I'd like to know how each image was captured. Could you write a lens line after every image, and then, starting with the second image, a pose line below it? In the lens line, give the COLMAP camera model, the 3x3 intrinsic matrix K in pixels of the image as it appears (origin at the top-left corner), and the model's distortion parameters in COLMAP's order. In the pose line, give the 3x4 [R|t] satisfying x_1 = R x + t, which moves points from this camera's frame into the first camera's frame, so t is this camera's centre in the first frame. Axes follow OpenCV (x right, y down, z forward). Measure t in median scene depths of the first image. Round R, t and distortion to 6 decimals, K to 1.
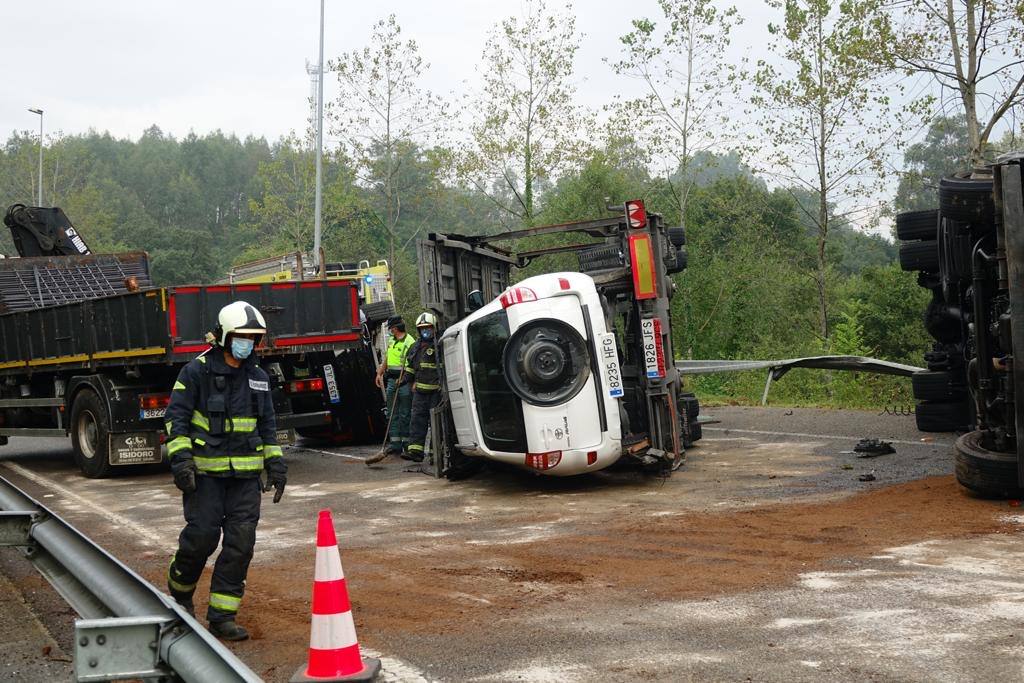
lens RADIAL K [[1522.0, 0, 512.0], [0, 1522.0, 341.5], [0, 0, 1]] dist [0.007859, -0.010948]
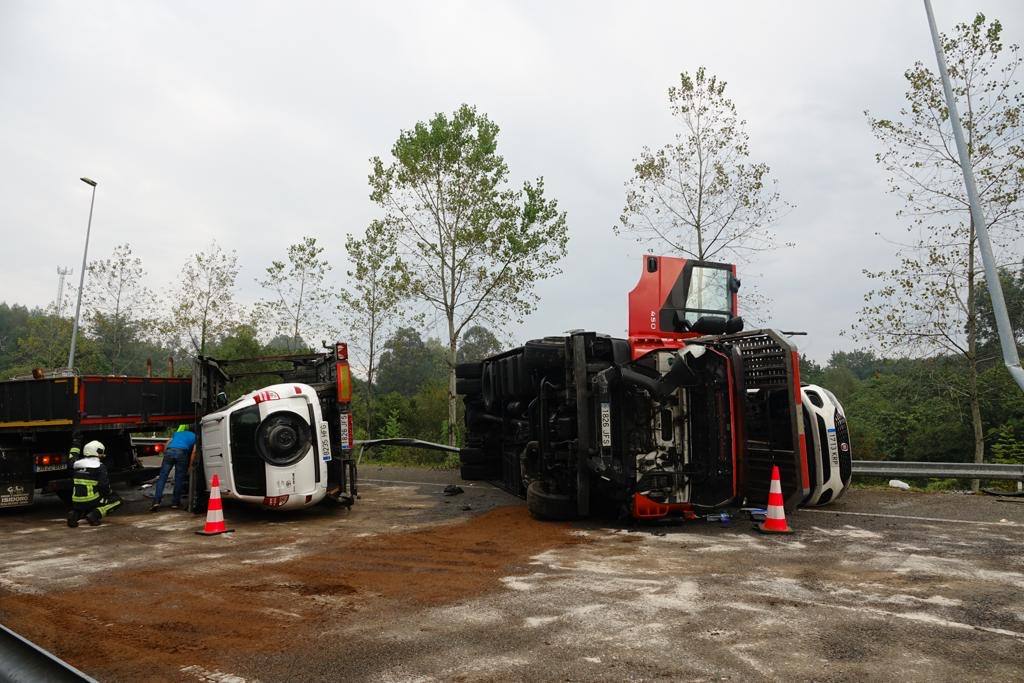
lens RADIAL K [[717.3, 0, 512.0], [0, 717.3, 341.5], [0, 0, 1]] dist [0.007619, 0.003558]
pose [[0.901406, 0.080851, 0.425358, -0.039568], [-0.027079, 0.991015, -0.130984, 0.002196], [-0.432126, 0.106552, 0.895496, 0.092513]]
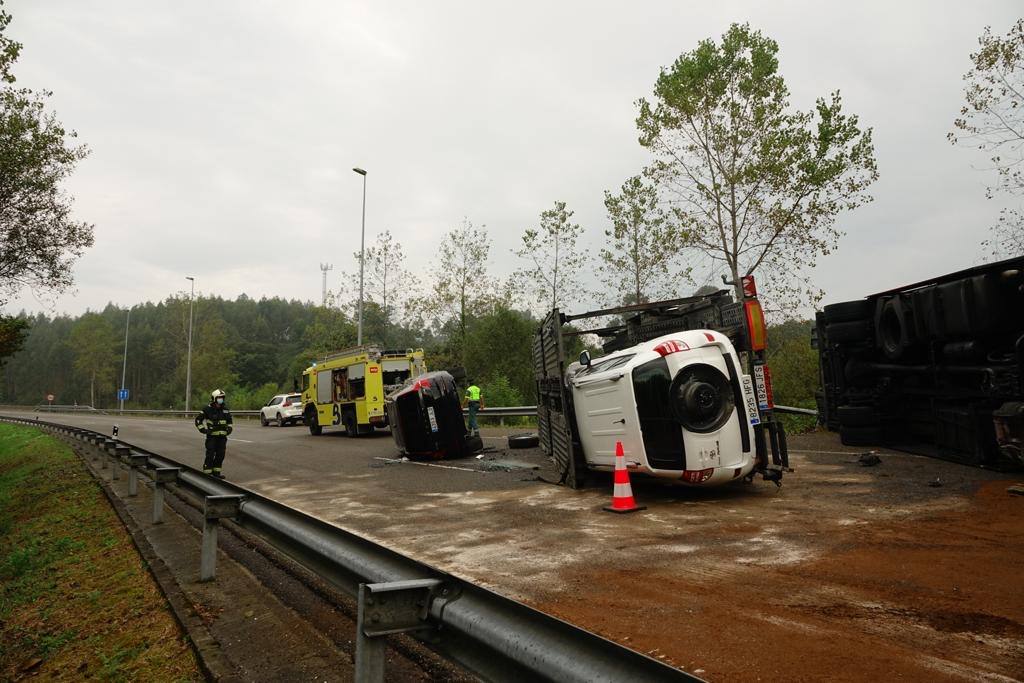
lens RADIAL K [[709.0, 0, 512.0], [0, 709.0, 341.5], [0, 0, 1]] dist [0.008331, 0.000101]
pose [[0.990006, 0.003467, 0.140981, -0.095785], [0.008296, 0.996535, -0.082759, 0.006277], [-0.140779, 0.083102, 0.986547, 0.189974]]
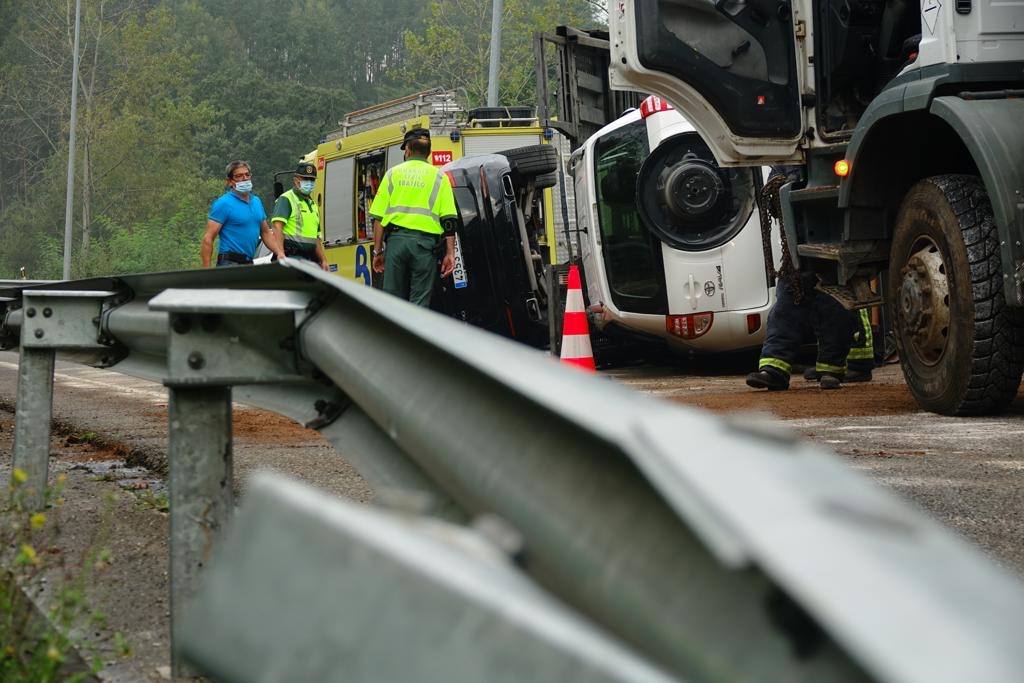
lens RADIAL K [[2642.6, 0, 512.0], [0, 2642.6, 341.5], [0, 0, 1]] dist [-0.020061, 0.247746]
pose [[0.989903, 0.035074, -0.137335, 0.049603], [-0.033121, 0.999315, 0.016481, 0.029998], [0.137819, -0.011766, 0.990388, -0.125696]]
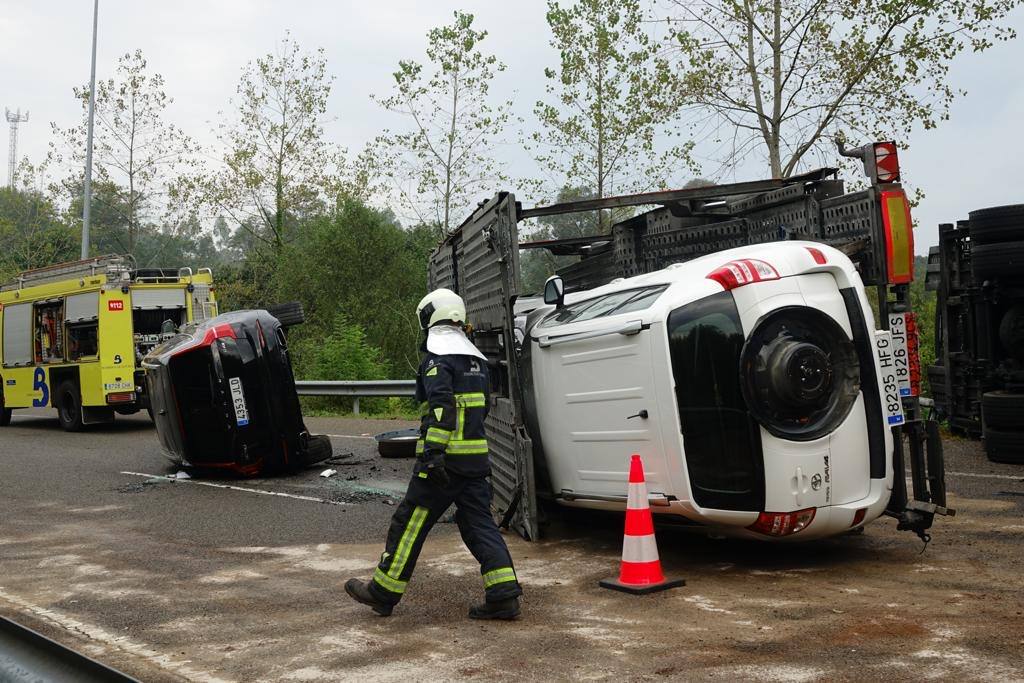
lens RADIAL K [[1232.6, 0, 512.0], [0, 1232.6, 341.5], [0, 0, 1]] dist [0.008259, 0.015573]
pose [[0.963702, 0.020524, 0.266190, -0.104710], [-0.014733, 0.999610, -0.023733, 0.006390], [-0.266573, 0.018950, 0.963628, 0.228693]]
